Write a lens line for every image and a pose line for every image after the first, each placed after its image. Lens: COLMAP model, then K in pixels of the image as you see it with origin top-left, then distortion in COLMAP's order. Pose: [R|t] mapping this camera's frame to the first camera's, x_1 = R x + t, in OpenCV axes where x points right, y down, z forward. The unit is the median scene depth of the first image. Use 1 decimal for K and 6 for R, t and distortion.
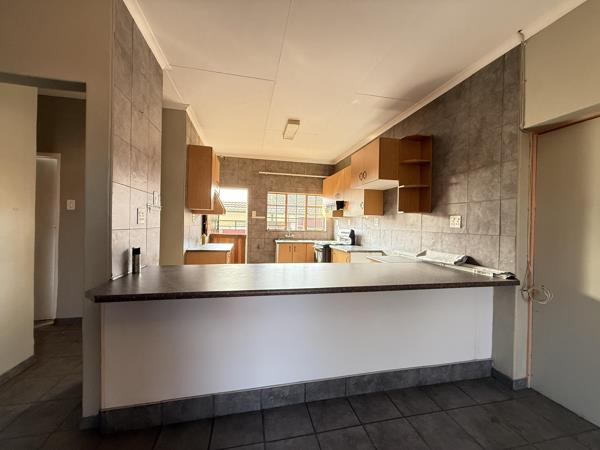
lens RADIAL K [[238.3, 0, 299.4], [0, 238.3, 225.5], [0, 0, 1]] dist [-0.001989, -0.000404]
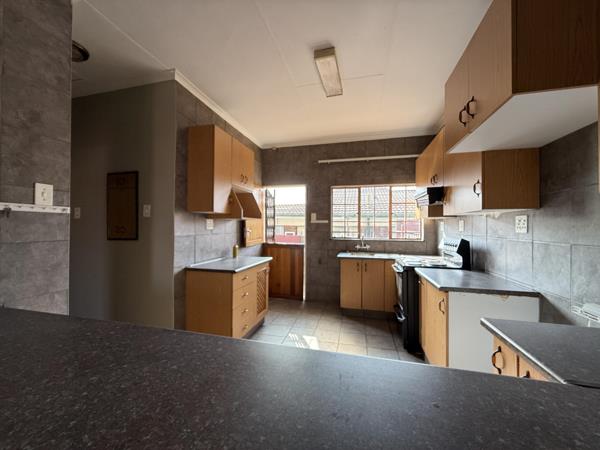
lens RADIAL K [[238.3, 0, 301.4], [0, 238.3, 225.6], [0, 0, 1]] dist [-0.001989, -0.000404]
pose [[0.895940, -0.020222, -0.443714, 0.135938], [0.010746, 0.999658, -0.023861, -0.005218], [0.444045, 0.016610, 0.895851, 0.374340]]
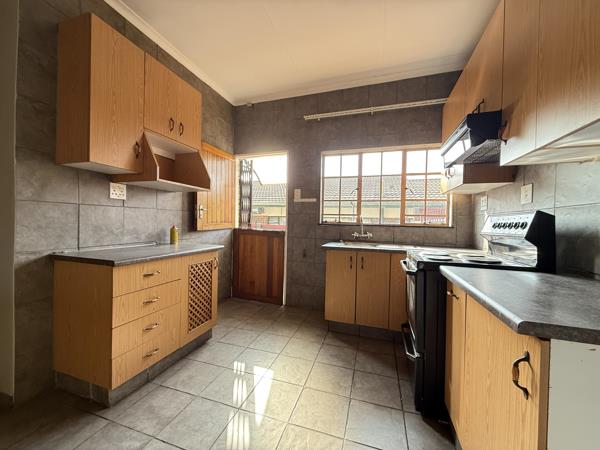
lens RADIAL K [[238.3, 0, 300.4], [0, 238.3, 225.5], [0, 0, 1]] dist [-0.001989, -0.000404]
pose [[0.861531, 0.003305, -0.507695, 0.125057], [-0.006290, 0.999972, -0.004164, 0.034006], [0.507667, 0.006781, 0.861527, 0.639437]]
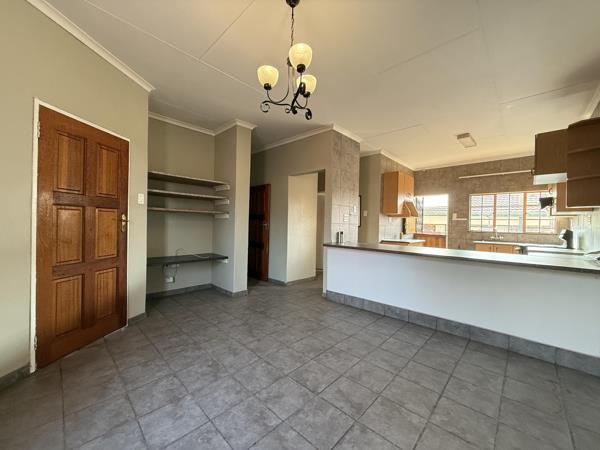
lens RADIAL K [[238.3, 0, 297.6], [0, 238.3, 224.8], [0, 0, 1]] dist [-0.001989, -0.000404]
pose [[0.554932, -0.007171, -0.831865, 0.392307], [-0.019520, 0.999575, -0.021639, 0.035478], [0.831667, 0.028246, 0.554556, -0.251061]]
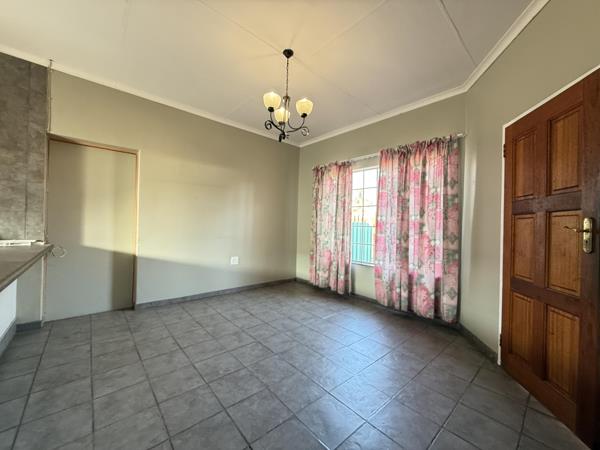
lens RADIAL K [[238.3, 0, 298.4], [0, 238.3, 225.2], [0, 0, 1]] dist [-0.001989, -0.000404]
pose [[-0.488519, -0.035828, 0.871817, -0.402687], [-0.030949, 0.999239, 0.023723, 0.018135], [-0.872004, -0.015393, -0.489256, 0.174308]]
